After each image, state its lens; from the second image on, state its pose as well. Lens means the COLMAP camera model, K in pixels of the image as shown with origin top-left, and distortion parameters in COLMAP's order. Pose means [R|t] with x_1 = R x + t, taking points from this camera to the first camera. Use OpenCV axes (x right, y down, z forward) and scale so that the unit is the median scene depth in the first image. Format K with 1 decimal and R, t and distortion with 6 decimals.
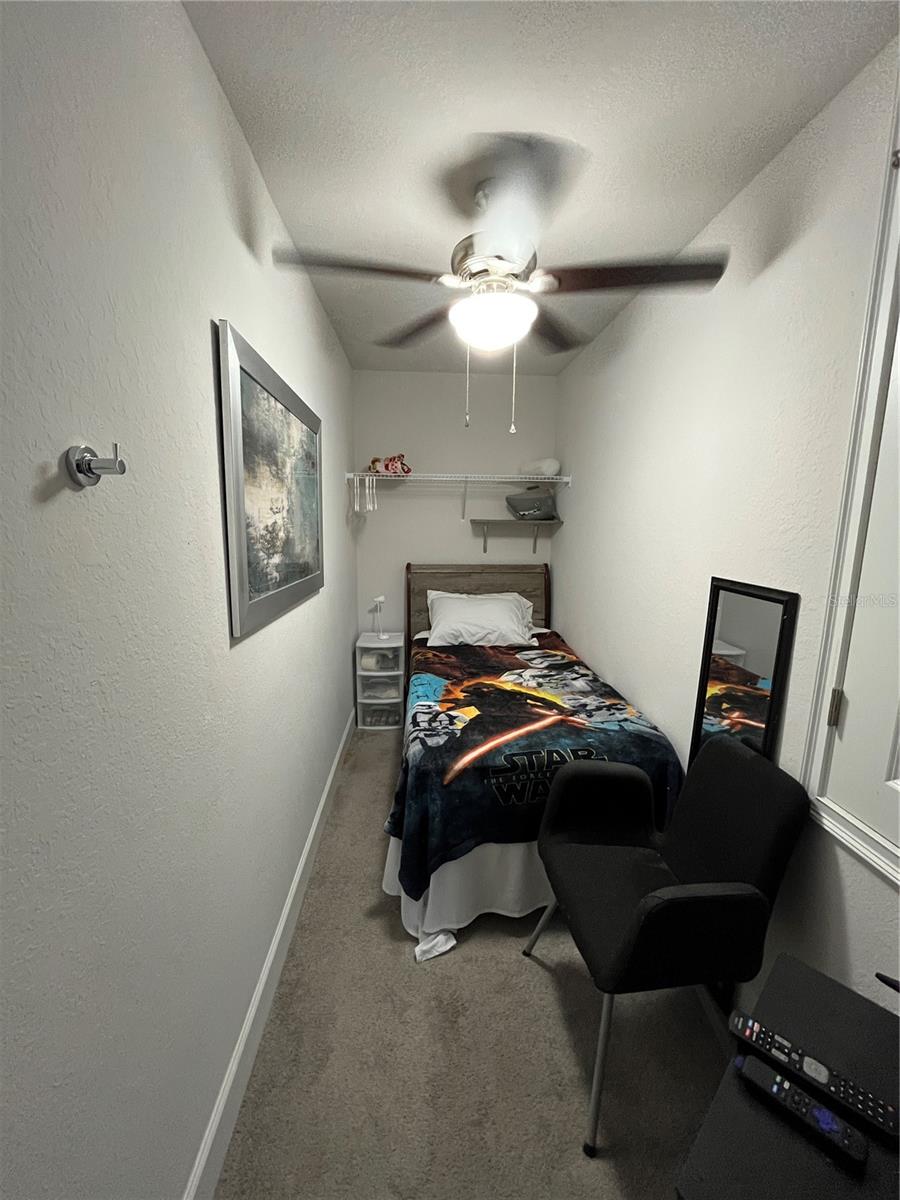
lens RADIAL K [[488.9, 0, 448.8], [0, 488.9, 599.8], [0, 0, 1]] dist [0.002666, -0.000390]
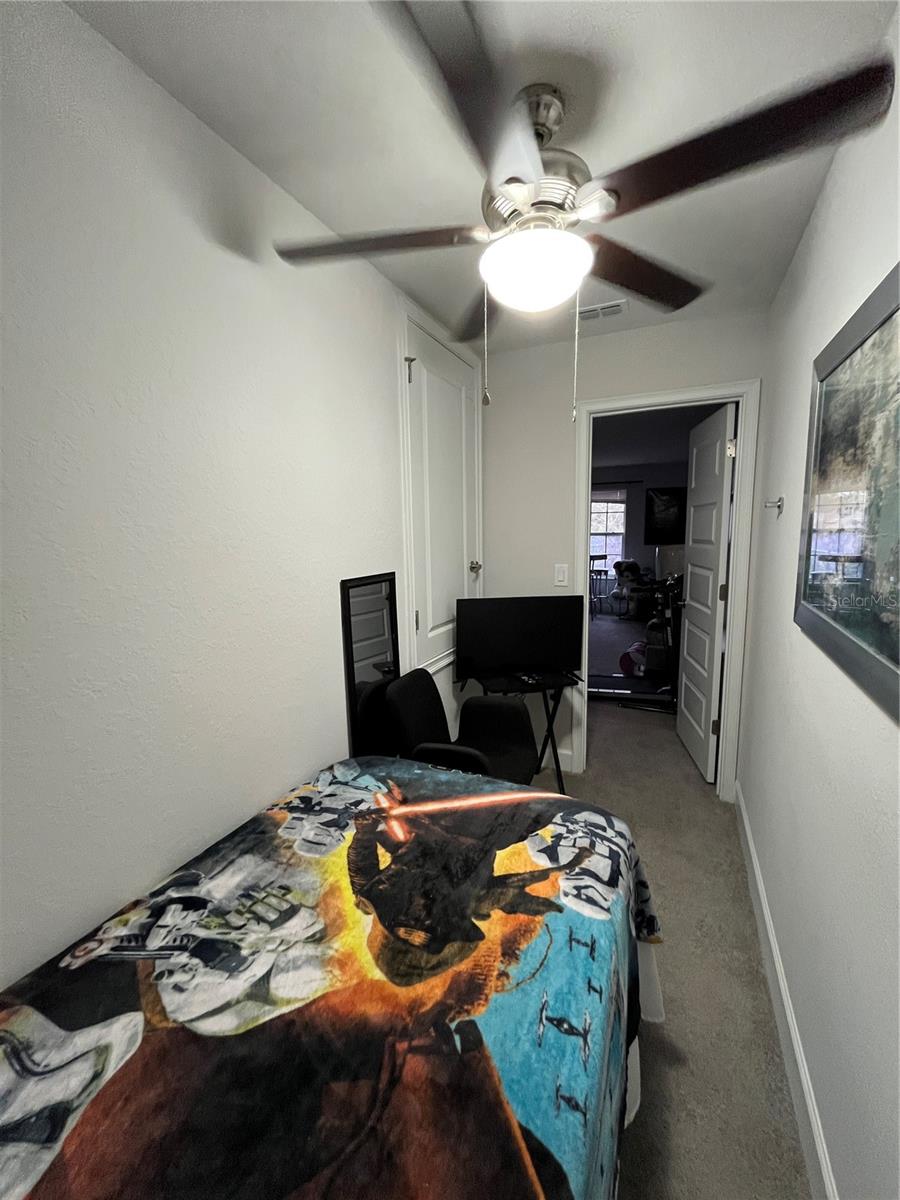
lens RADIAL K [[488.9, 0, 446.9], [0, 488.9, 600.6], [0, 0, 1]] dist [0.002666, -0.000390]
pose [[-0.878456, -0.065625, 0.473296, -0.142920], [0.086705, 0.952187, 0.292953, -0.237923], [-0.469892, 0.298383, -0.830764, 1.420994]]
